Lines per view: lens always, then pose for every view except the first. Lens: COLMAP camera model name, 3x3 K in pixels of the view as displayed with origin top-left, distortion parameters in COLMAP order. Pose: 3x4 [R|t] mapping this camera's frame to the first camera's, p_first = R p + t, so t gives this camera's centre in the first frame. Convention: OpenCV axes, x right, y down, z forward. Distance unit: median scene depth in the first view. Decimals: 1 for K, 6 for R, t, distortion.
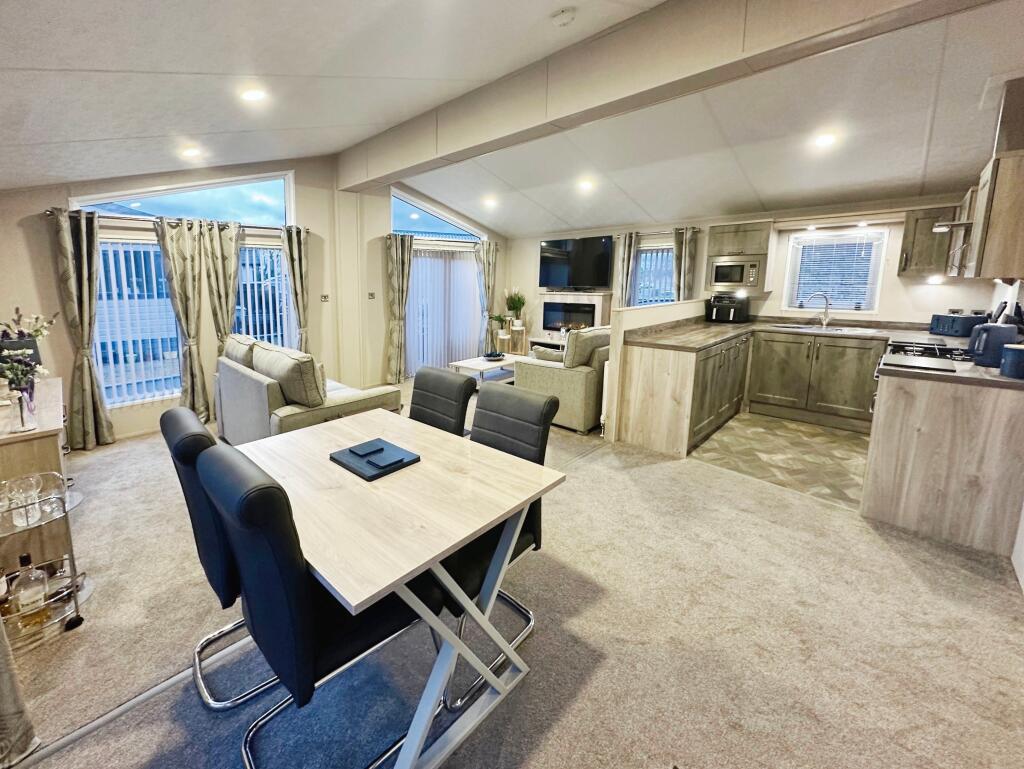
lens RADIAL K [[413.0, 0, 509.0], [0, 413.0, 365.2], [0, 0, 1]] dist [-0.001349, -0.000126]
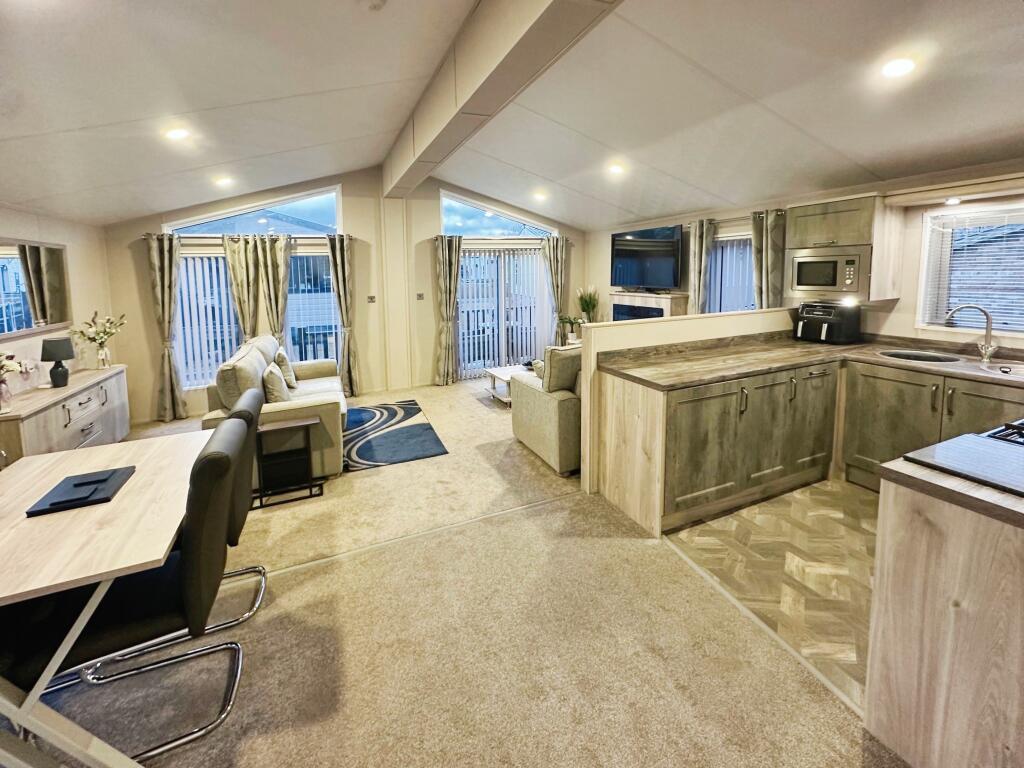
lens RADIAL K [[430.5, 0, 514.8], [0, 430.5, 330.5], [0, 0, 1]] dist [-0.001052, -0.000120]
pose [[0.923168, 0.039972, -0.382312, 0.339620], [-0.063994, 0.996681, -0.050321, -0.056246], [0.379032, 0.070920, 0.922662, 0.144976]]
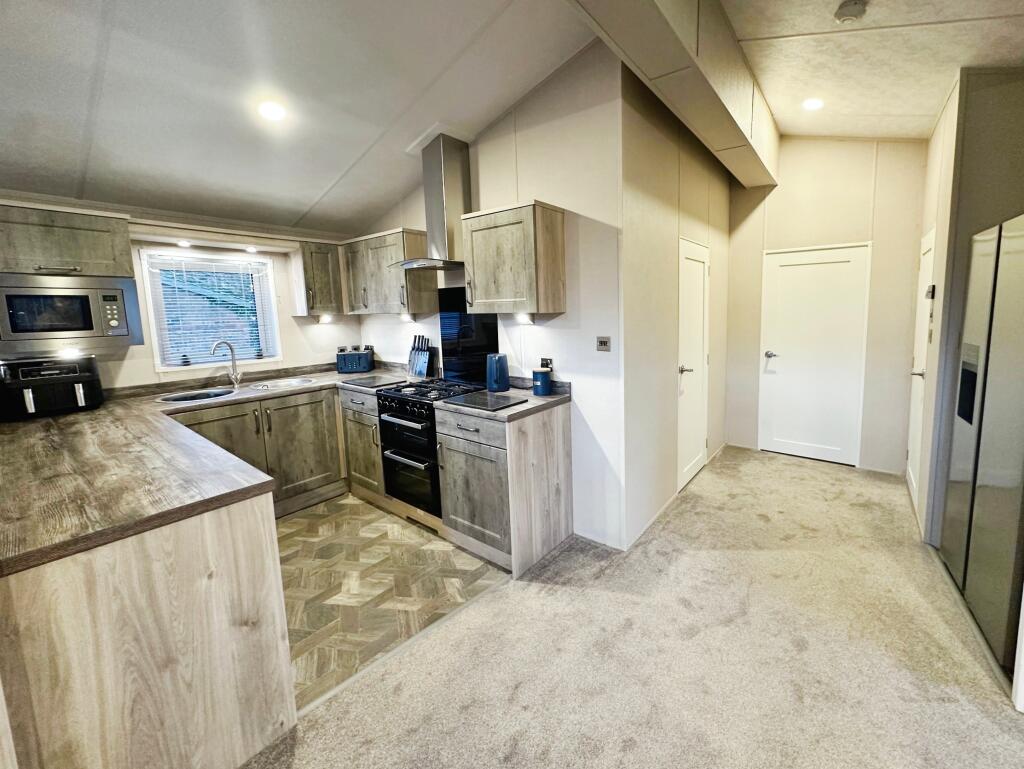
lens RADIAL K [[421.6, 0, 513.9], [0, 421.6, 371.6], [0, 0, 1]] dist [0.003311, 0.000266]
pose [[-0.065766, -0.134665, 0.988706, 0.012942], [0.225707, 0.963163, 0.146199, -0.107438], [-0.971973, 0.232772, -0.032948, 0.510438]]
